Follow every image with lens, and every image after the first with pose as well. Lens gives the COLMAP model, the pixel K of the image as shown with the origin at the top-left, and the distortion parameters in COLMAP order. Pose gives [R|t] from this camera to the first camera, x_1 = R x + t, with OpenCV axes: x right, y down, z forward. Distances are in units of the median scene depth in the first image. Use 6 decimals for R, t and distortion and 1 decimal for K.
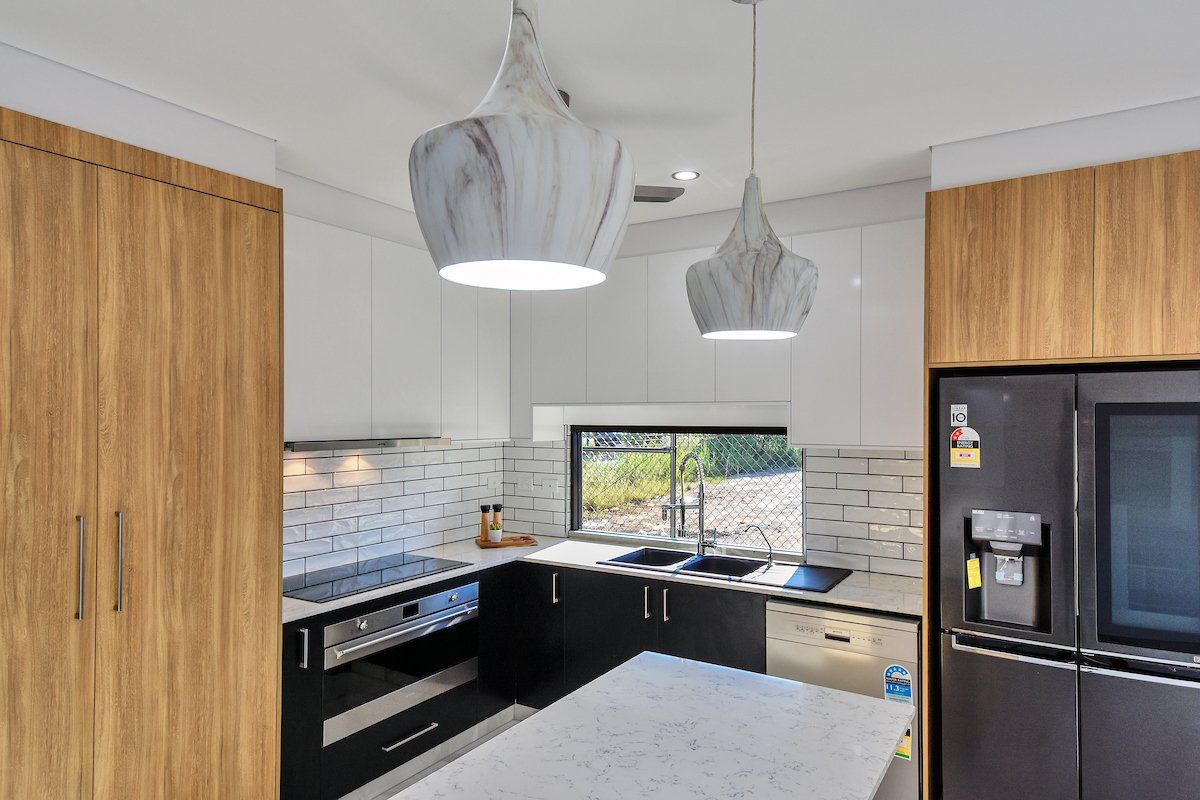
lens RADIAL K [[730.9, 0, 610.0], [0, 730.9, 417.8], [0, 0, 1]] dist [0.039259, -0.002441]
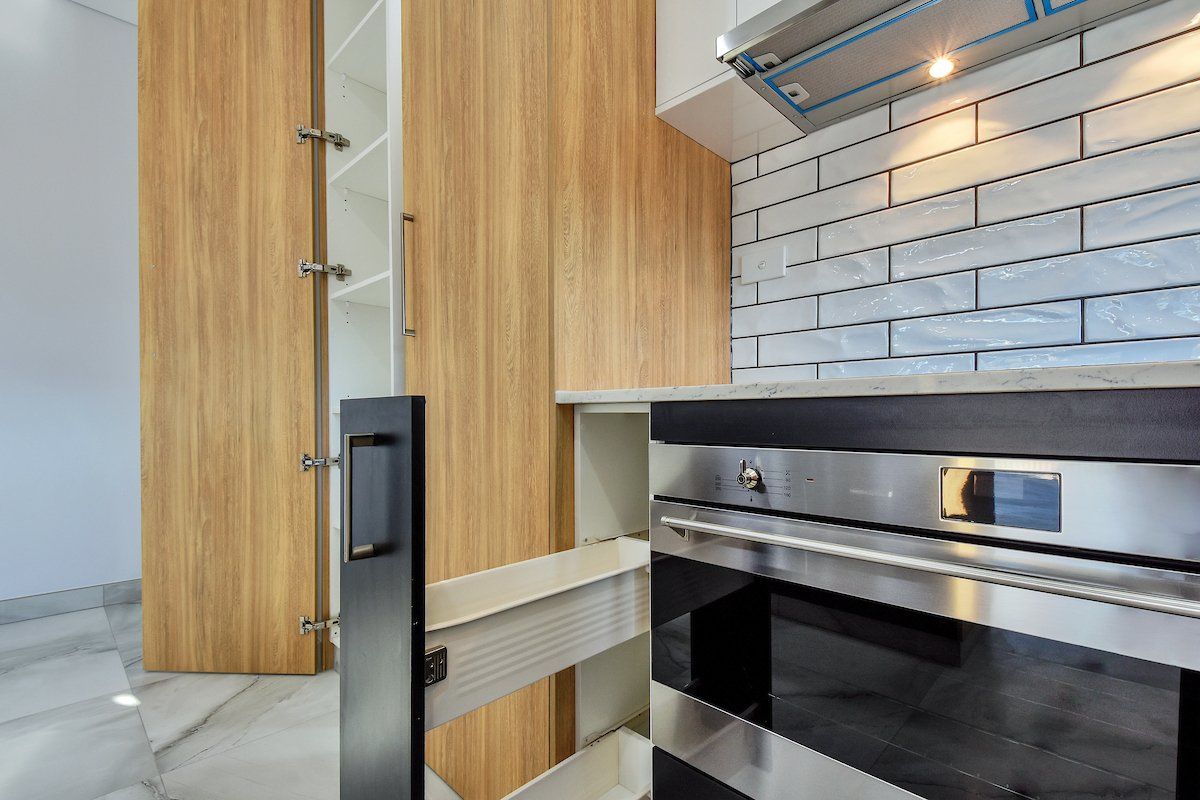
lens RADIAL K [[538.6, 0, 614.6], [0, 538.6, 419.4], [0, 0, 1]] dist [0.018653, -0.000395]
pose [[-0.211966, 0.003698, -0.977270, -0.113814], [-0.000315, 0.999993, 0.003852, 0.306487], [0.977277, 0.001124, -0.211963, 1.185043]]
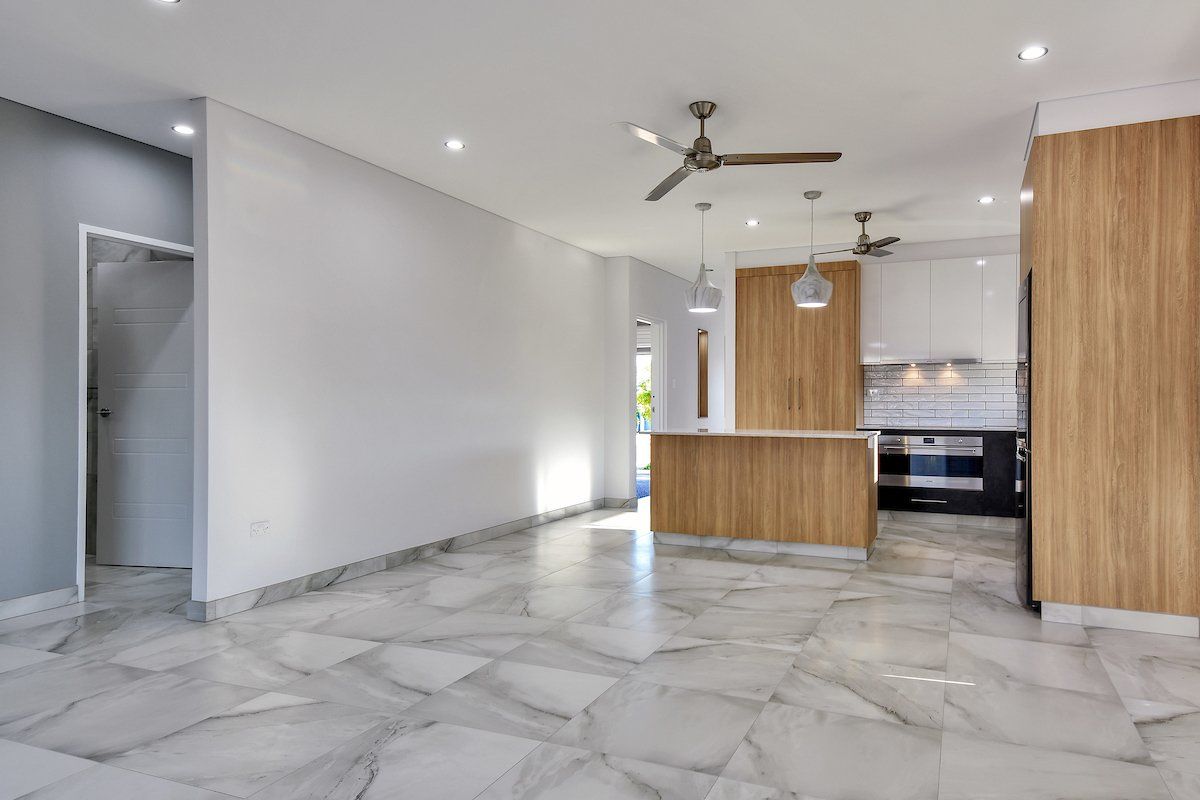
lens RADIAL K [[765.2, 0, 653.4], [0, 765.2, 395.9], [0, 0, 1]] dist [0.035023, -0.000377]
pose [[0.161529, -0.010114, -0.986816, 2.222031], [-0.004453, 0.999930, -0.010977, 0.210910], [0.986858, 0.006168, 0.161472, -0.141139]]
